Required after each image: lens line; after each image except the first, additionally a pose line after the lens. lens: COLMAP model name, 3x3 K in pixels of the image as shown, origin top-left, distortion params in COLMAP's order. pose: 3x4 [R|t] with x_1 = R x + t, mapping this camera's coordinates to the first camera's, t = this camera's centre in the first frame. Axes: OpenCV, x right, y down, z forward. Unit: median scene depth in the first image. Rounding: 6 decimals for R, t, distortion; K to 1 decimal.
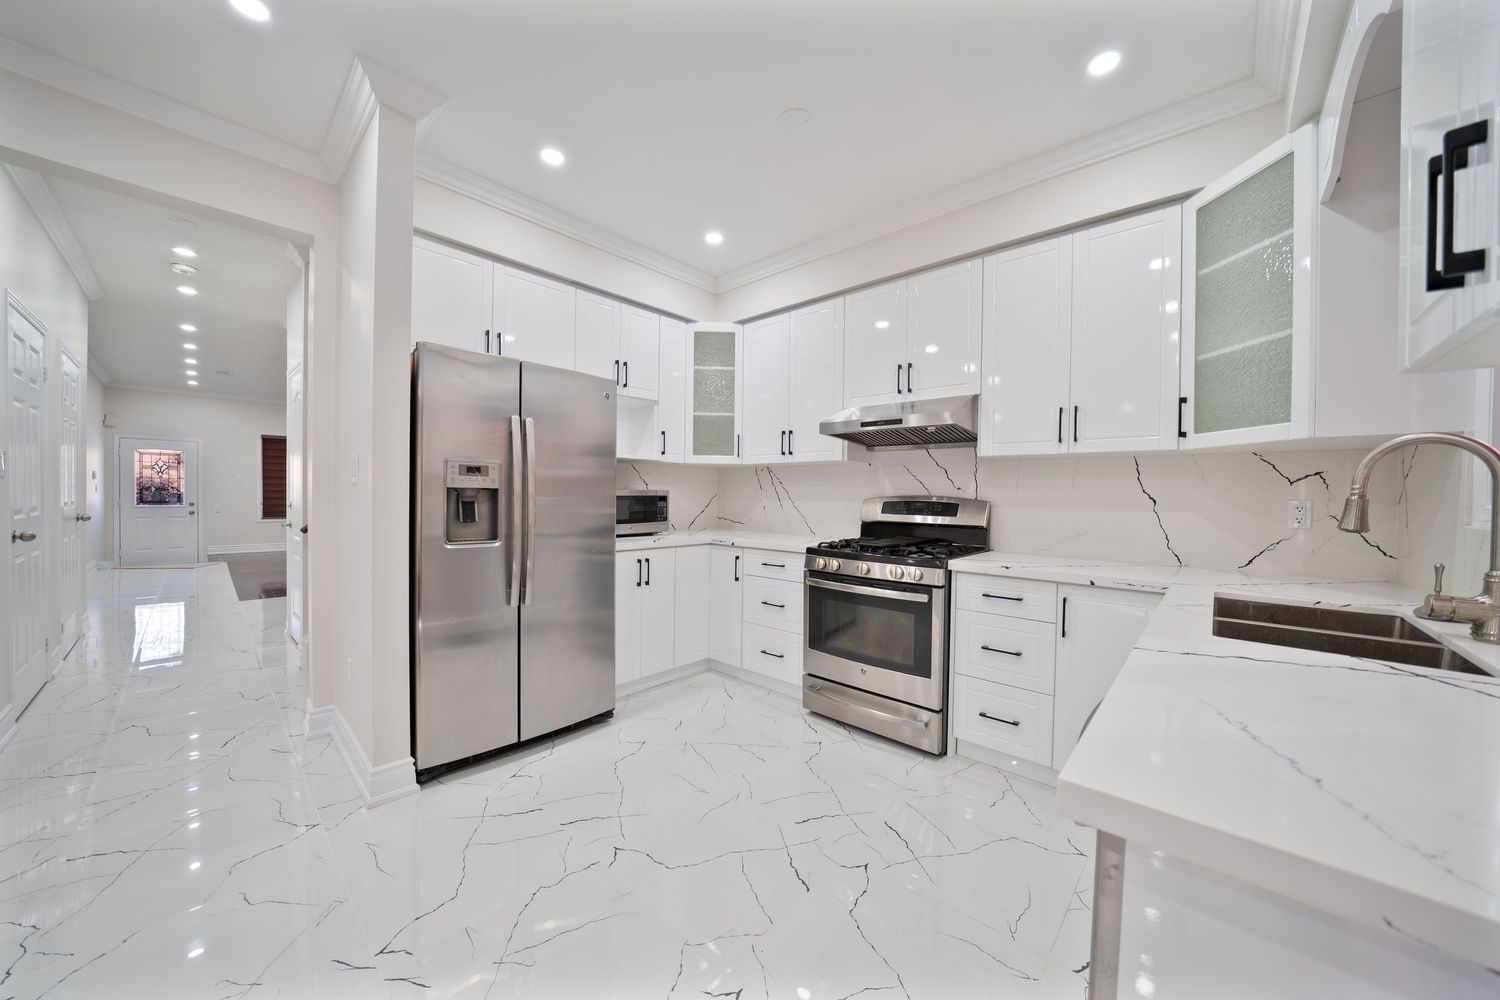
lens RADIAL K [[521.2, 0, 755.3], [0, 521.2, 502.8], [0, 0, 1]] dist [-0.018479, 0.000105]
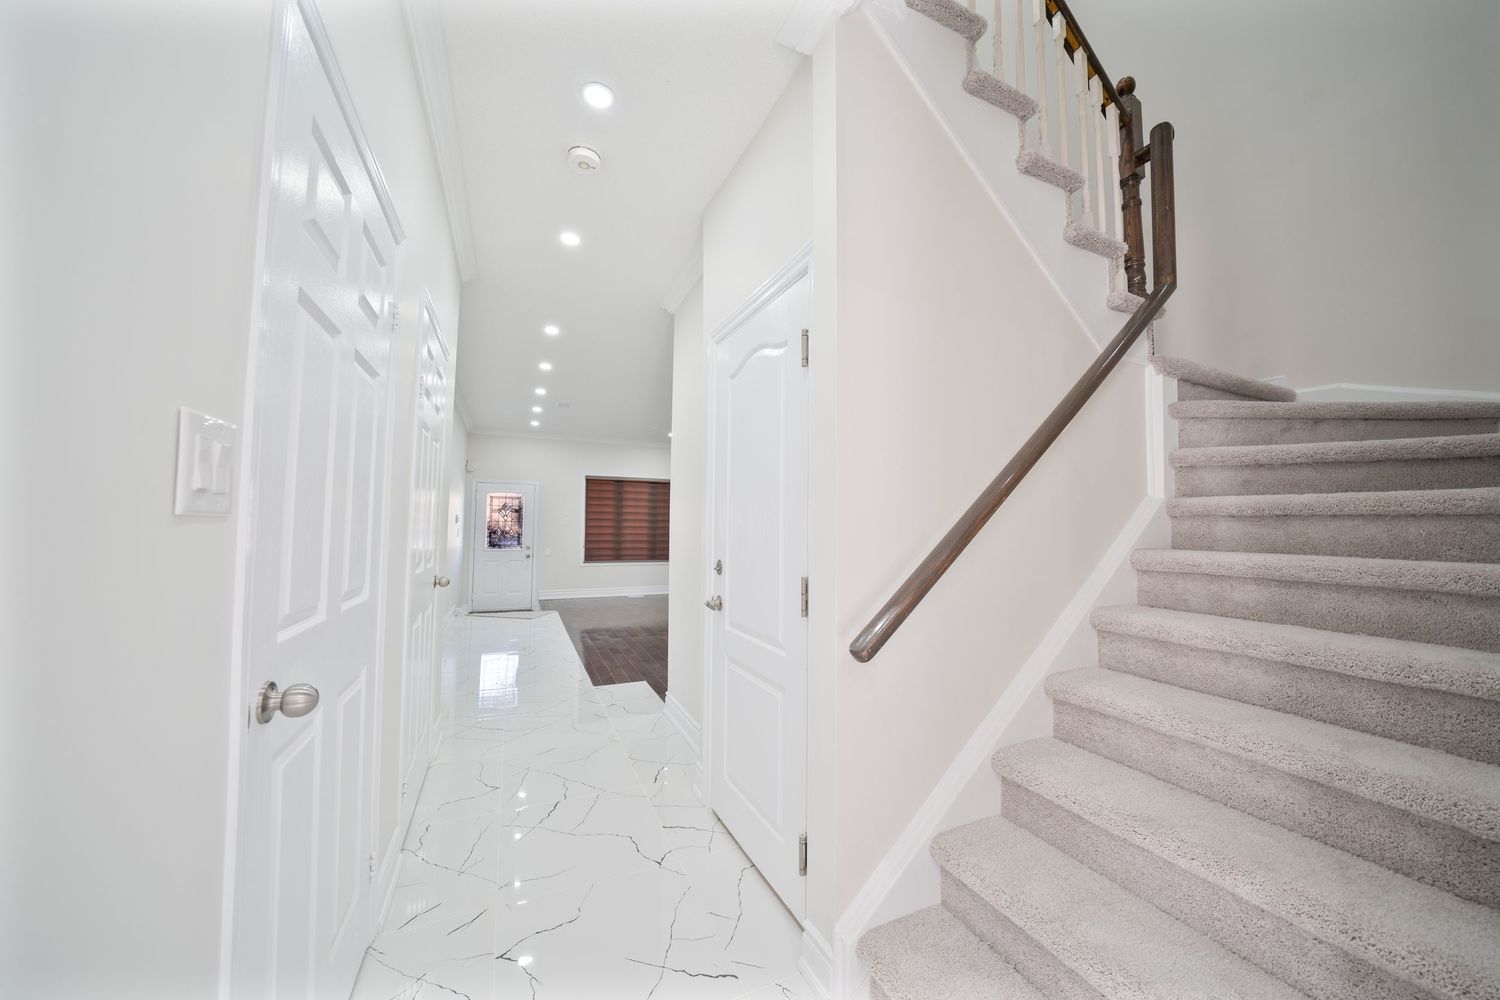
lens RADIAL K [[521.2, 0, 751.5], [0, 521.2, 497.0], [0, 0, 1]] dist [-0.018479, 0.000105]
pose [[0.921001, -0.033739, -0.388096, -0.913814], [0.001207, 0.996485, -0.083763, -0.028841], [0.389557, 0.076677, 0.917805, 0.694240]]
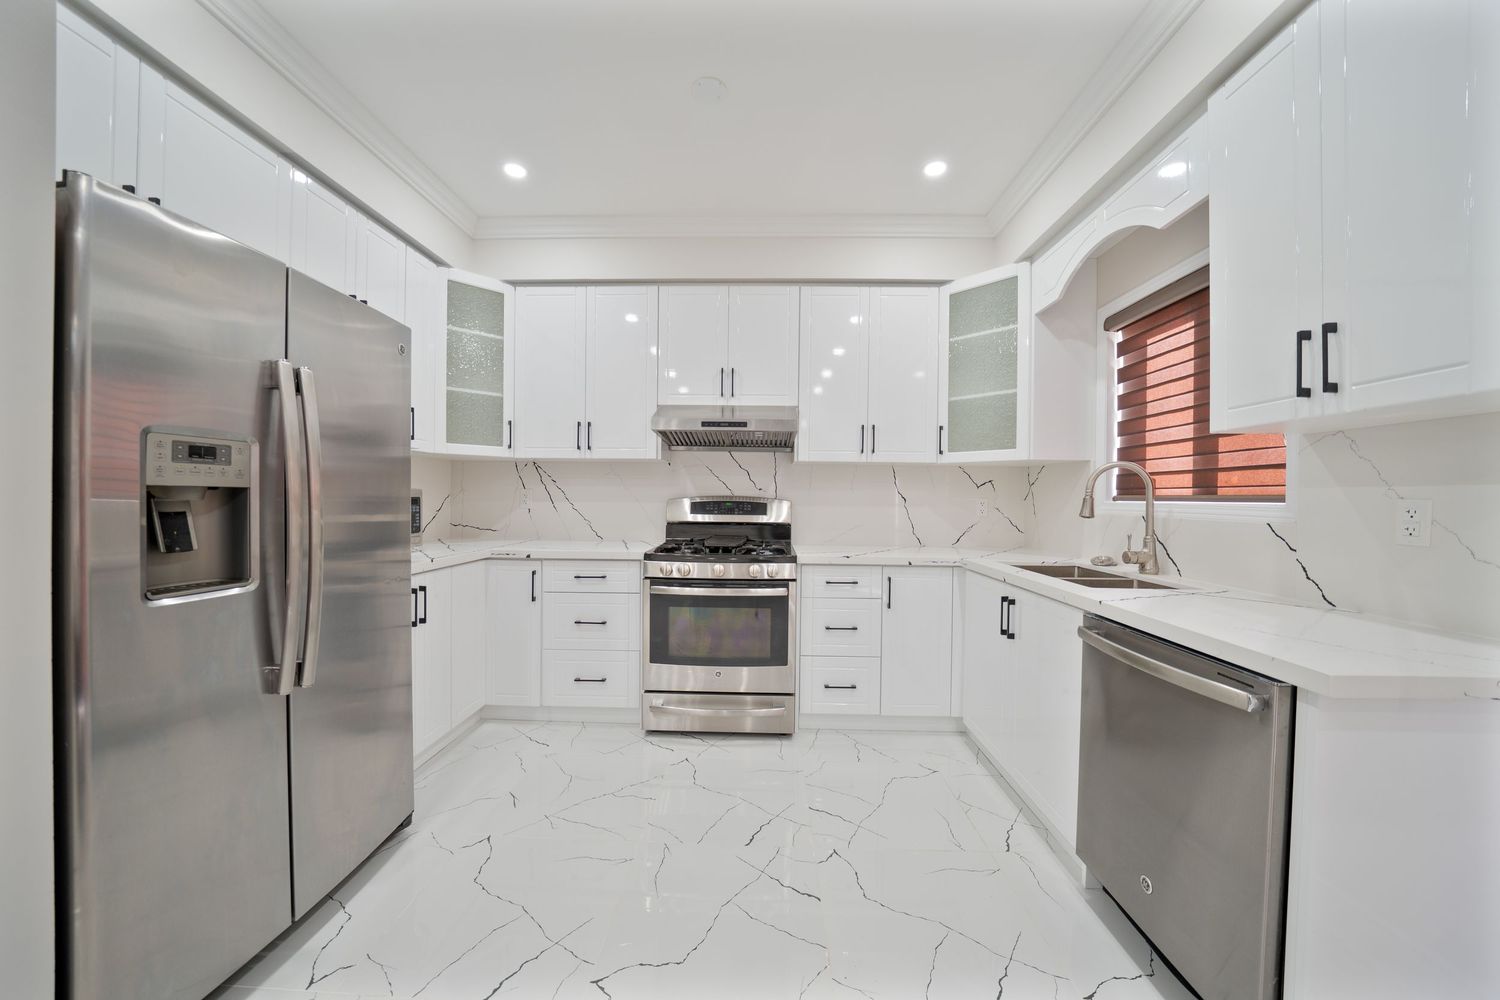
lens RADIAL K [[521.2, 0, 746.8], [0, 521.2, 501.0], [0, 0, 1]] dist [-0.018479, 0.000105]
pose [[0.759541, -0.010883, 0.650368, -0.354597], [0.010727, 0.999934, 0.004205, -0.007713], [-0.650371, 0.003783, 0.759607, 0.190341]]
